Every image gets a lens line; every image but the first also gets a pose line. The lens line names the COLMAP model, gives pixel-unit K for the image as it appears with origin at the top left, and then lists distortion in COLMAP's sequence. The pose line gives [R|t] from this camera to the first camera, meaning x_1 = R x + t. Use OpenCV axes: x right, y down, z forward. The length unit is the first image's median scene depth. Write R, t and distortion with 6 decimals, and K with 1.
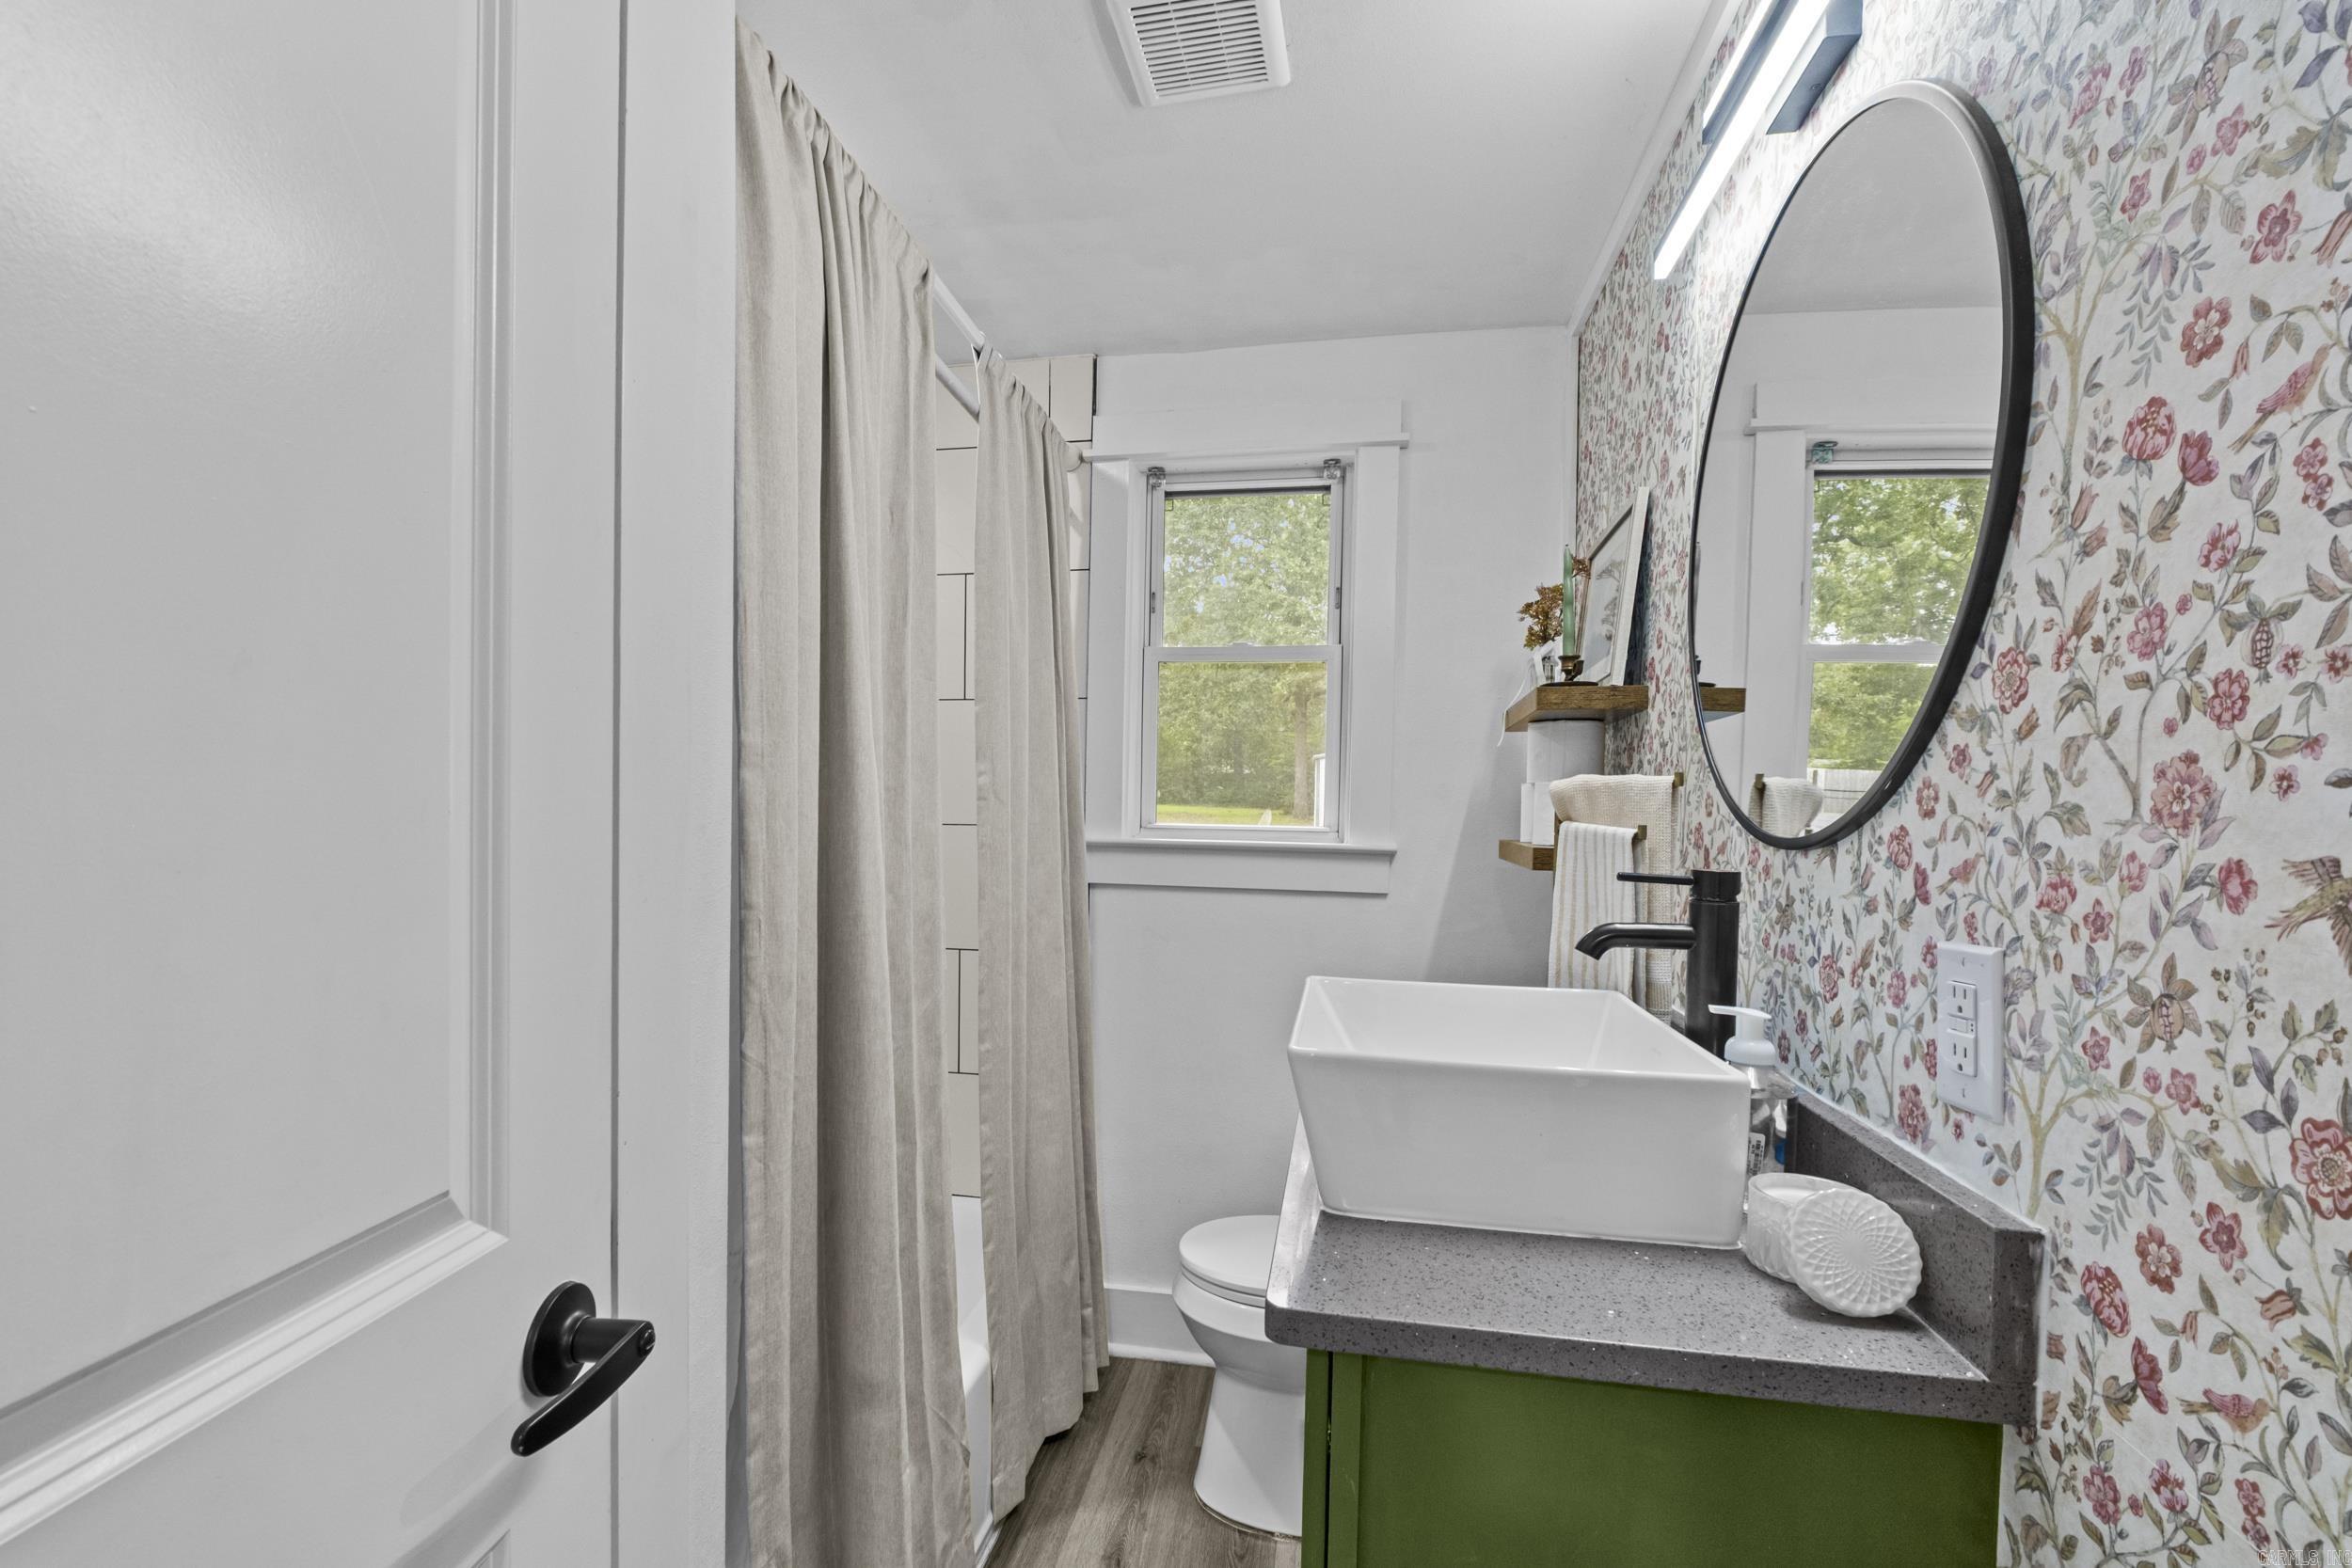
lens RADIAL K [[1008.7, 0, 1157.4], [0, 1008.7, 846.3], [0, 0, 1]] dist [-0.012336, 0.001155]
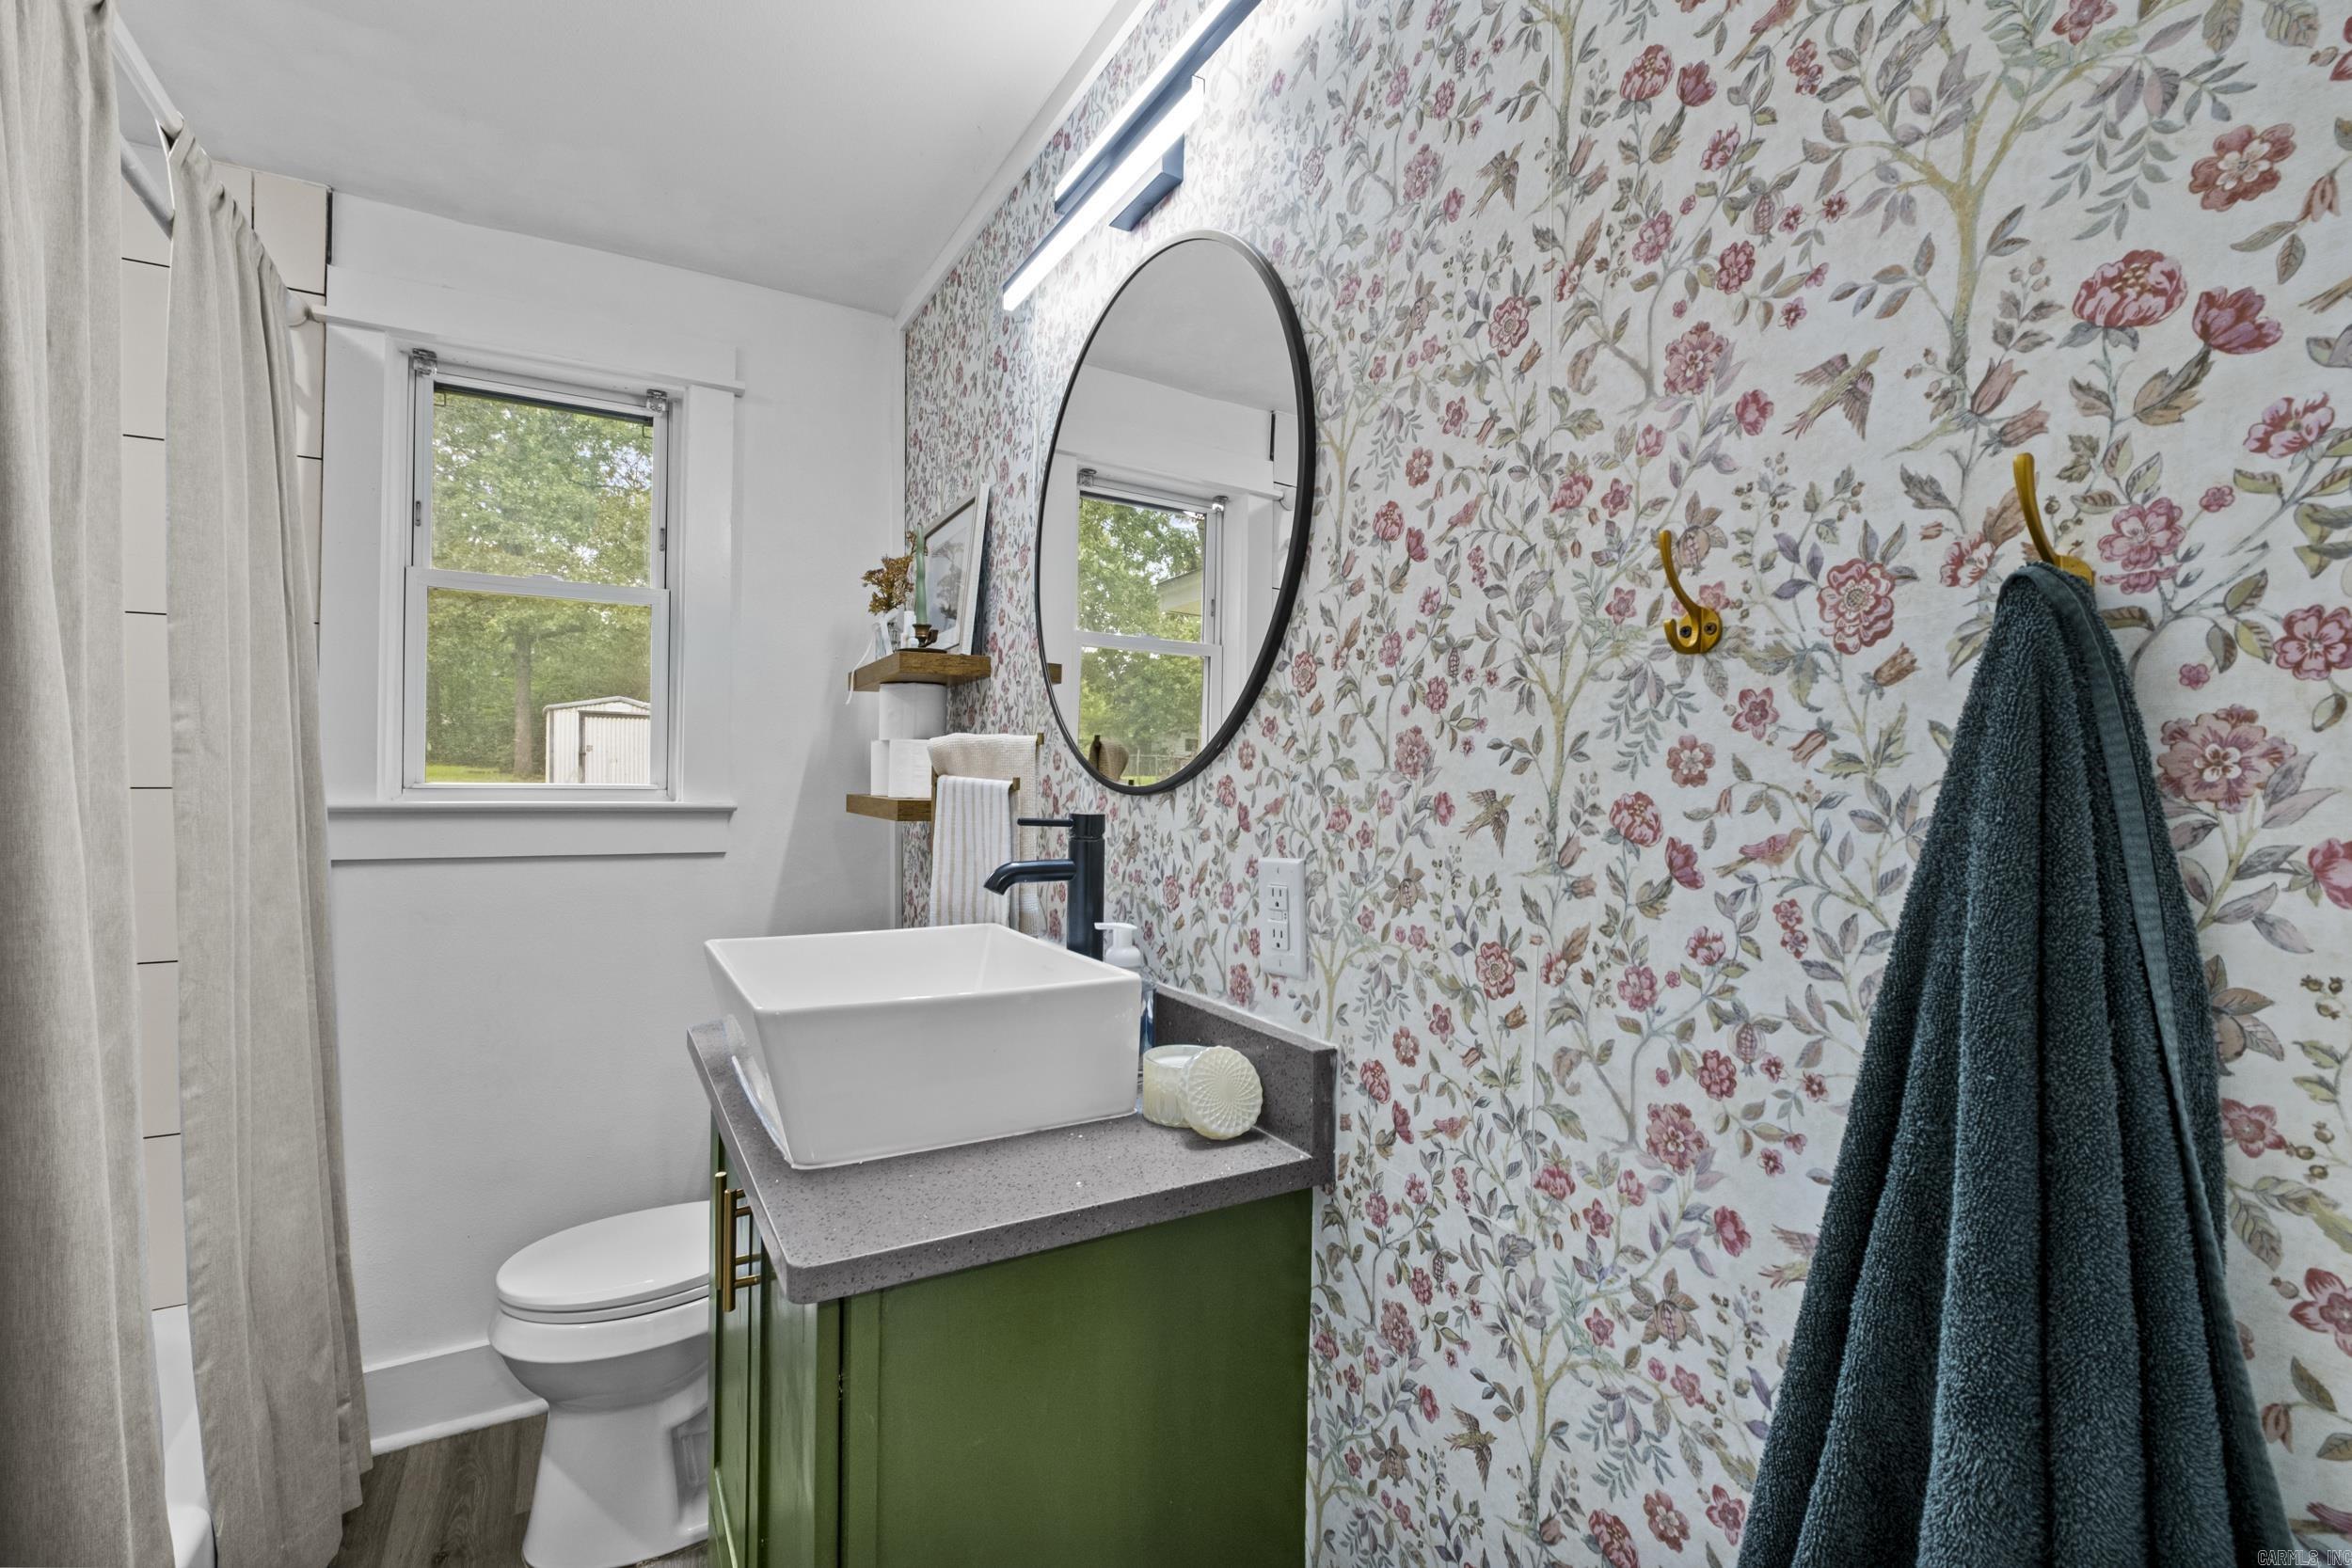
lens RADIAL K [[1008.7, 0, 1123.7], [0, 1008.7, 794.3], [0, 0, 1]] dist [-0.012336, 0.001155]
pose [[0.772027, -0.019352, 0.635295, -0.220474], [0.025001, 0.999687, 0.000070, 0.001644], [-0.635098, 0.015829, 0.772269, 0.028048]]
